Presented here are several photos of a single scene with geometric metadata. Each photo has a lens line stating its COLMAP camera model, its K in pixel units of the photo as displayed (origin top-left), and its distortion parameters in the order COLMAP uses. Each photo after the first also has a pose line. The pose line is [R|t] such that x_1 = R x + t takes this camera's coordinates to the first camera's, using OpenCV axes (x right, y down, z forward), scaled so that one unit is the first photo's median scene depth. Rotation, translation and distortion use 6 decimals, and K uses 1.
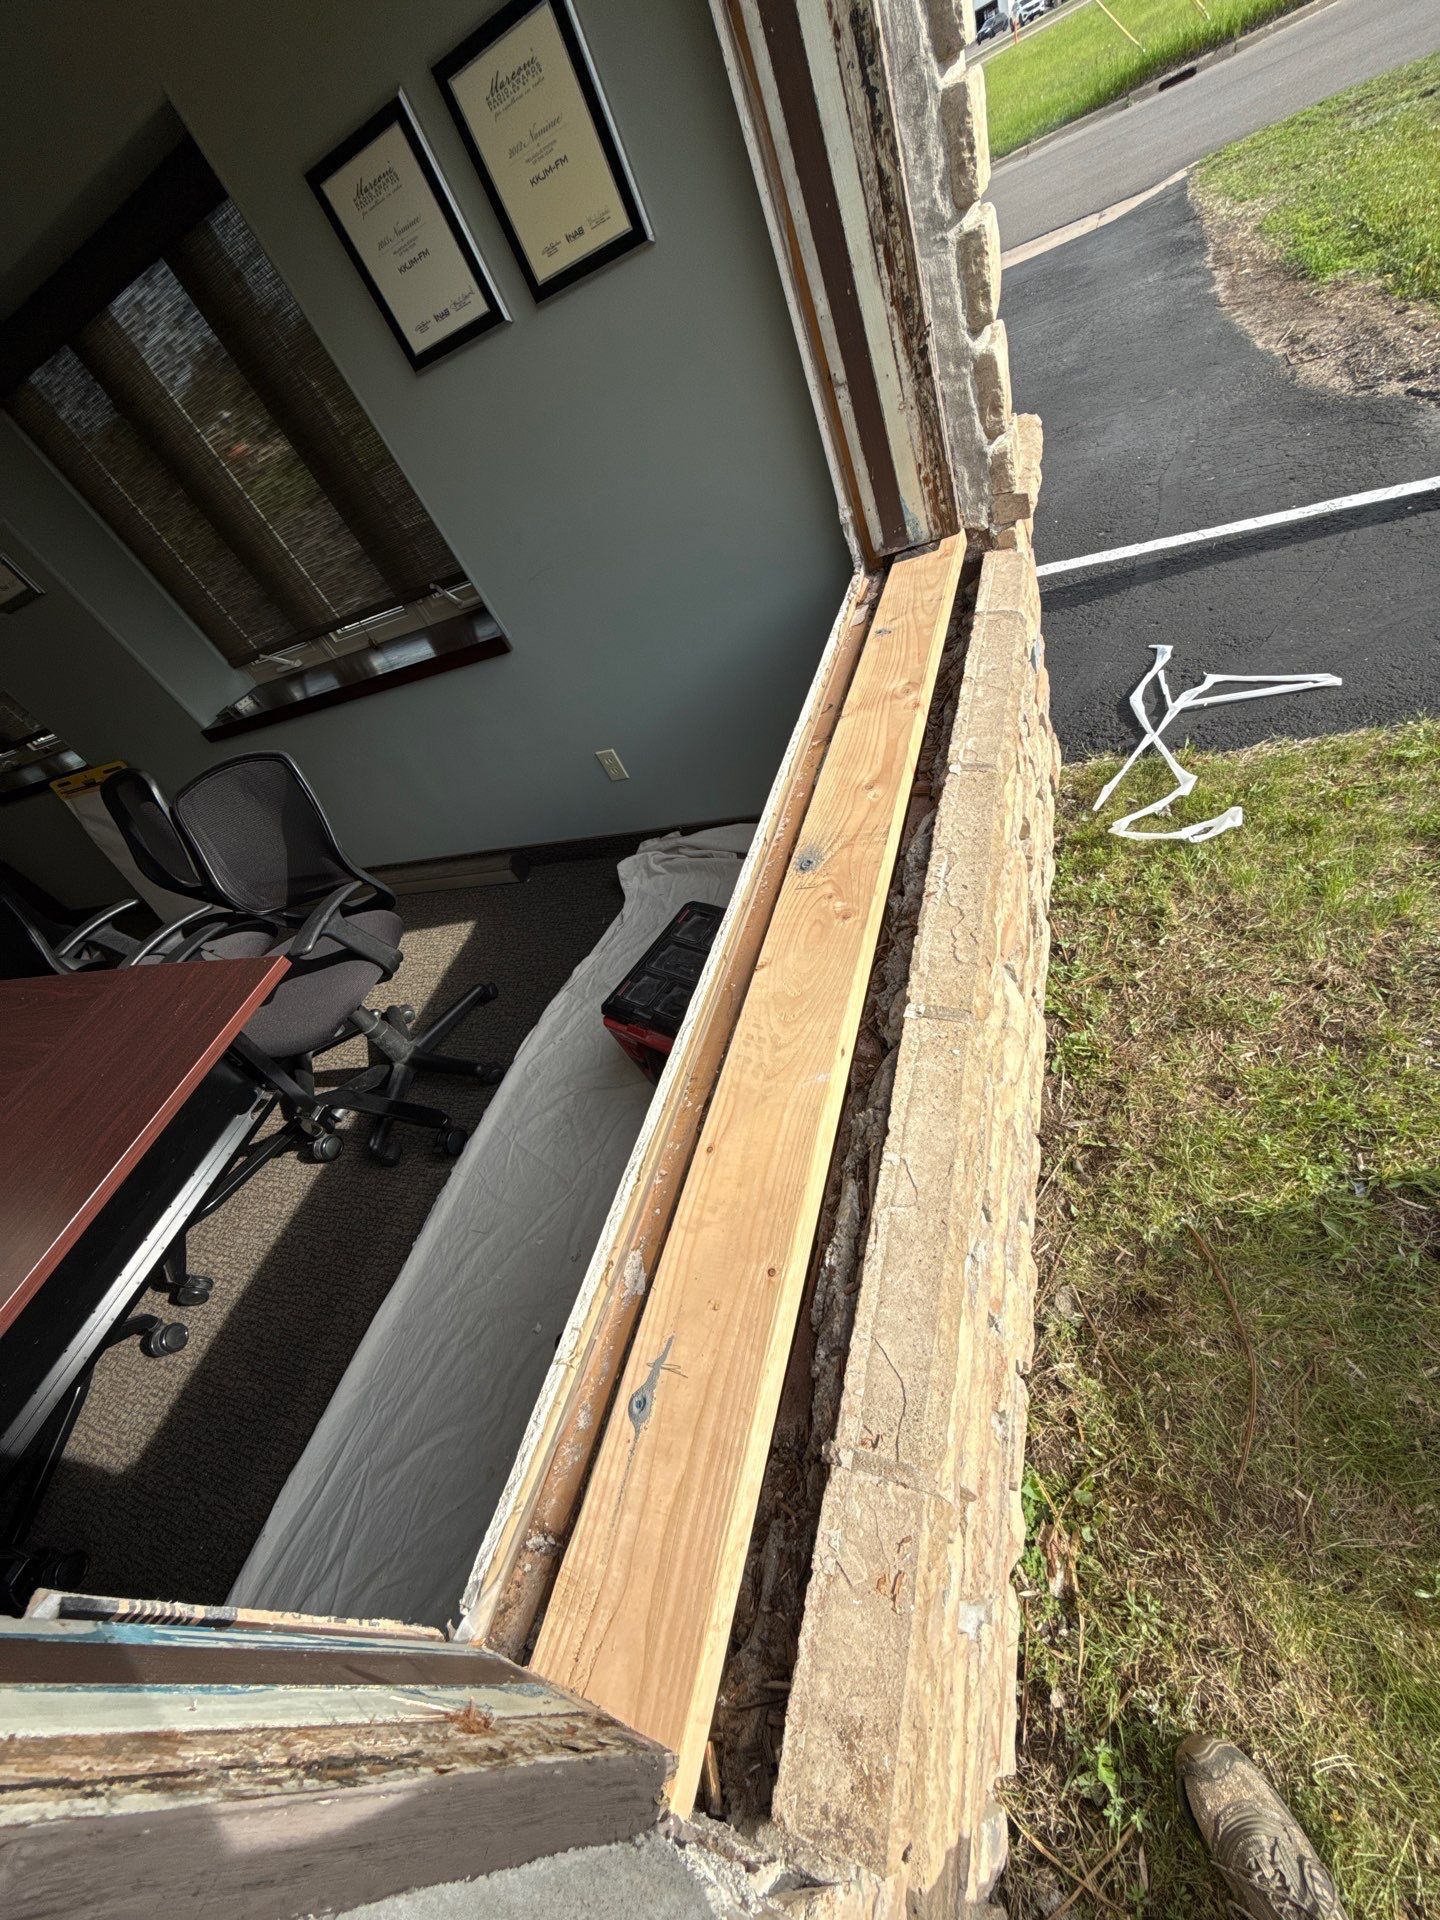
lens RADIAL K [[772.3, 0, 734.4], [0, 772.3, 960.2], [0, 0, 1]] dist [0.000916, -0.000129]
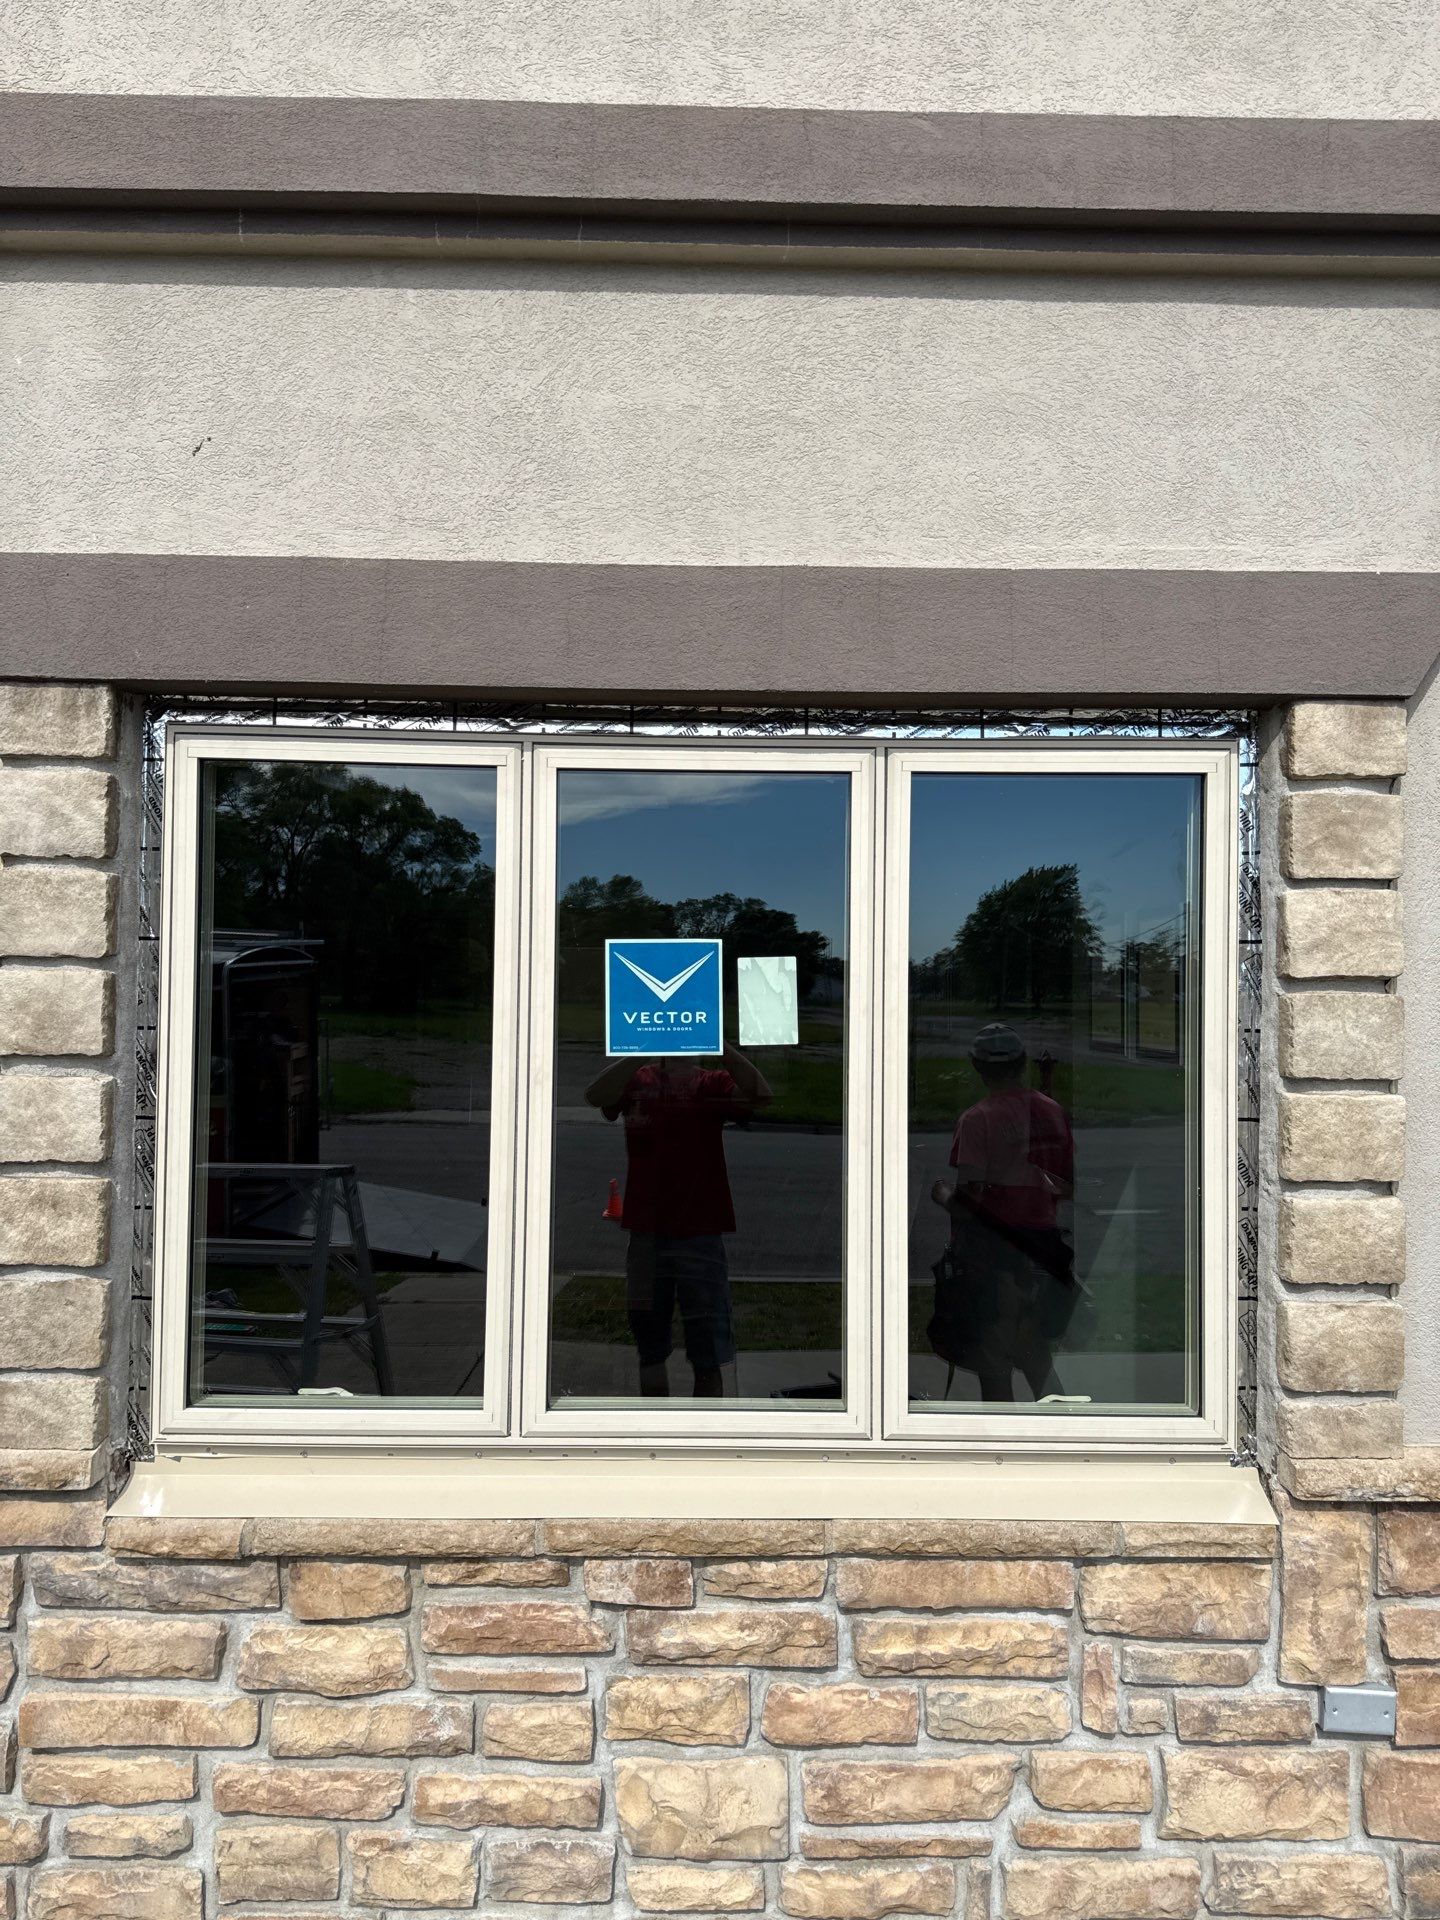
lens RADIAL K [[1367.9, 0, 713.4], [0, 1367.9, 951.5], [0, 0, 1]] dist [0.008405, -0.014452]
pose [[0.278052, 0.358927, -0.890987, 0.965626], [-0.773231, 0.633968, 0.014086, -0.371203], [0.569913, 0.685023, 0.453810, -0.273910]]
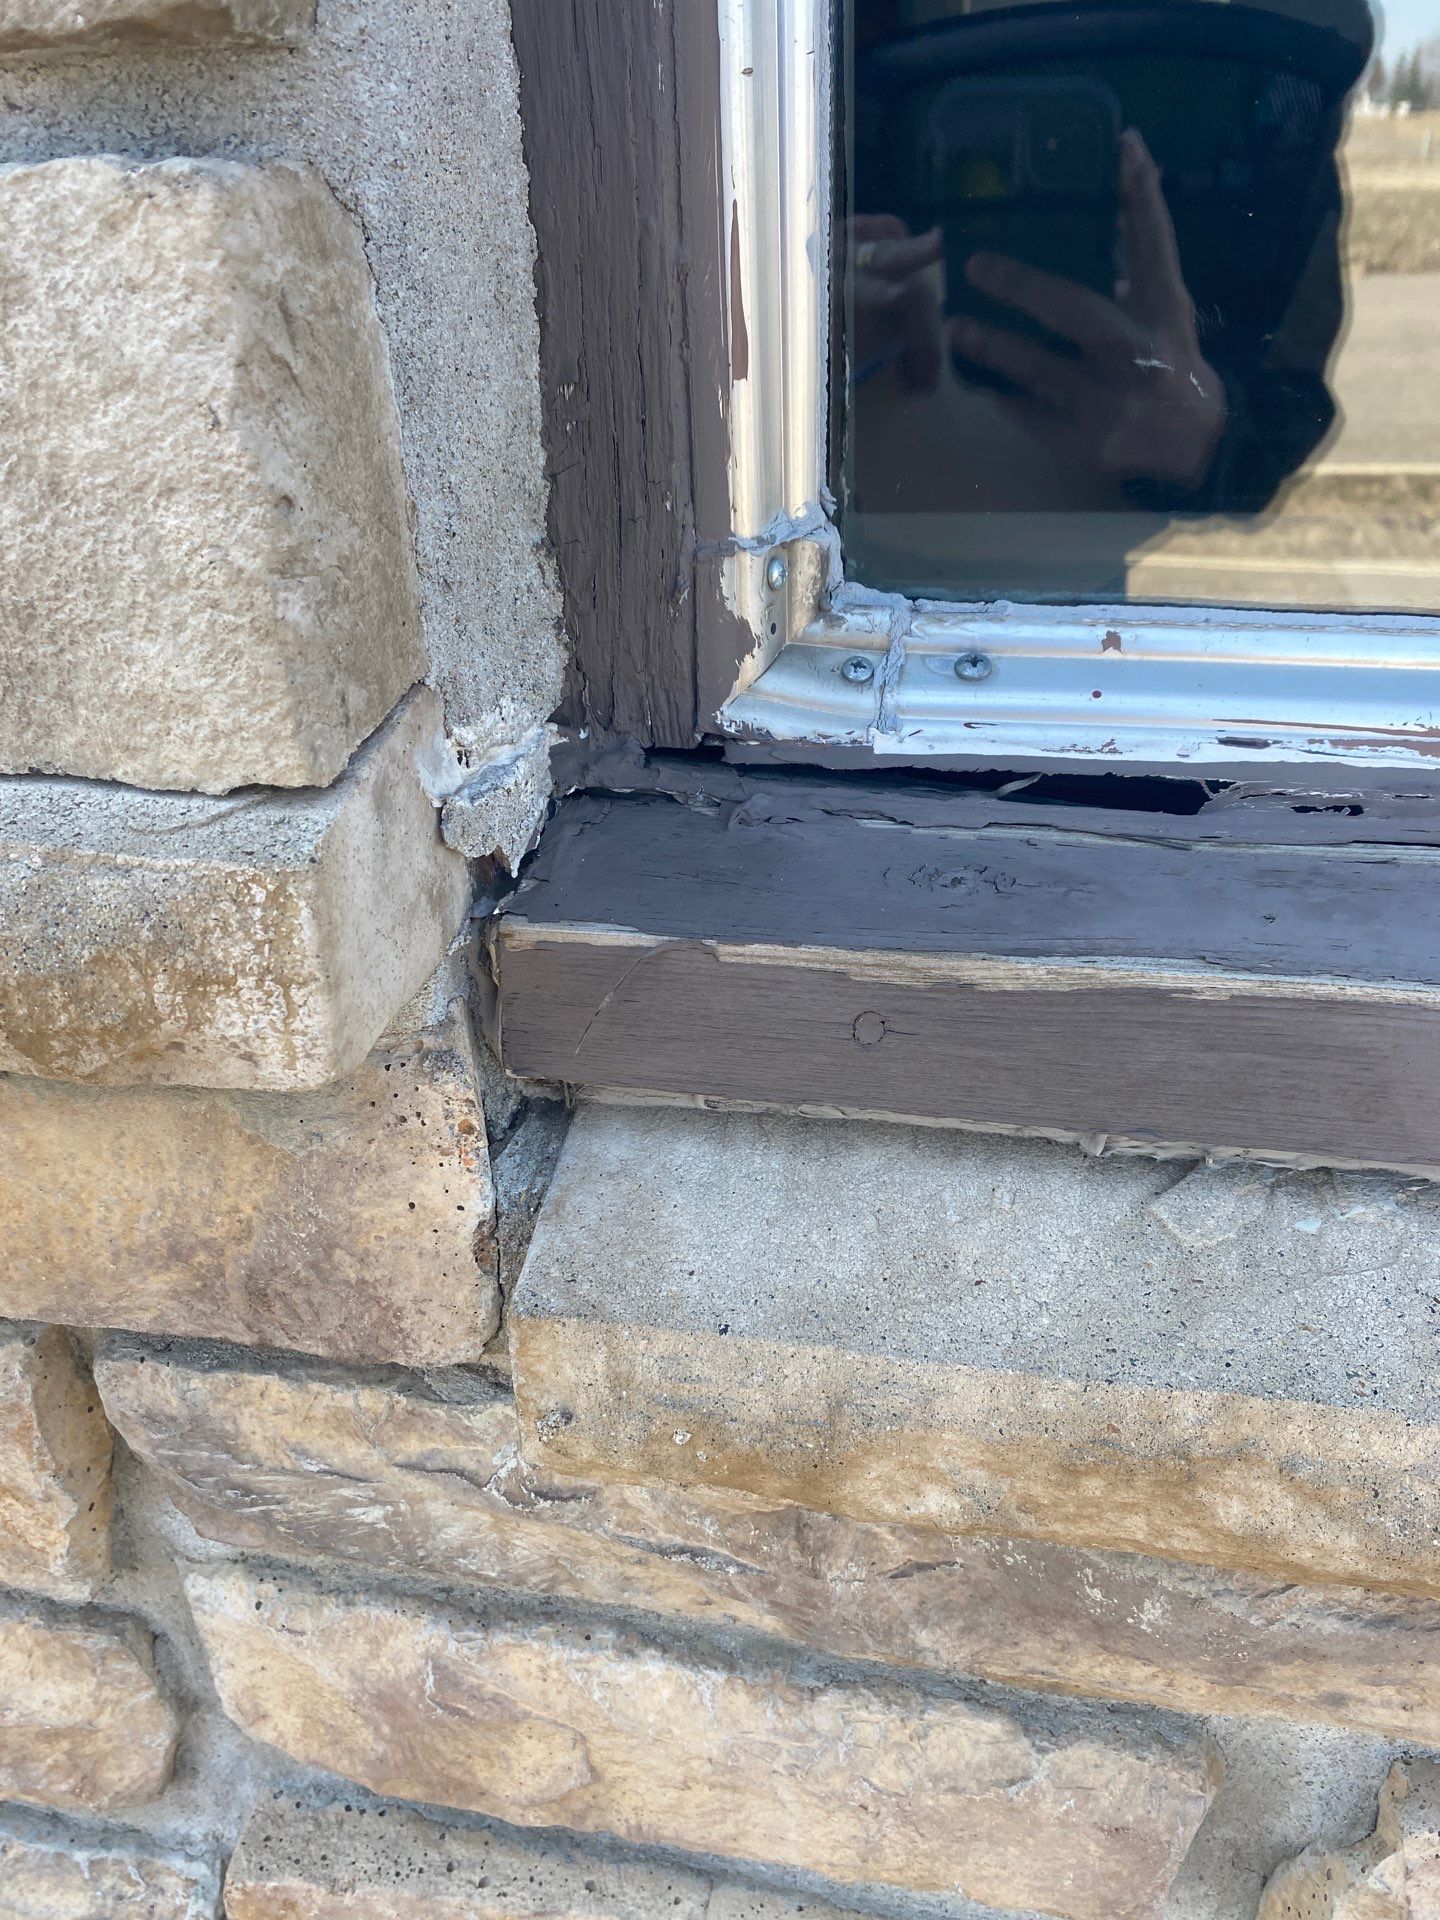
lens RADIAL K [[1470.6, 0, 722.3], [0, 1470.6, 953.4], [0, 0, 1]] dist [0.011669, -0.016236]
pose [[0.098991, 0.771025, -0.629063, 0.120733], [-0.717641, 0.493247, 0.491629, 0.176608], [0.689342, 0.402775, 0.602146, 0.150543]]
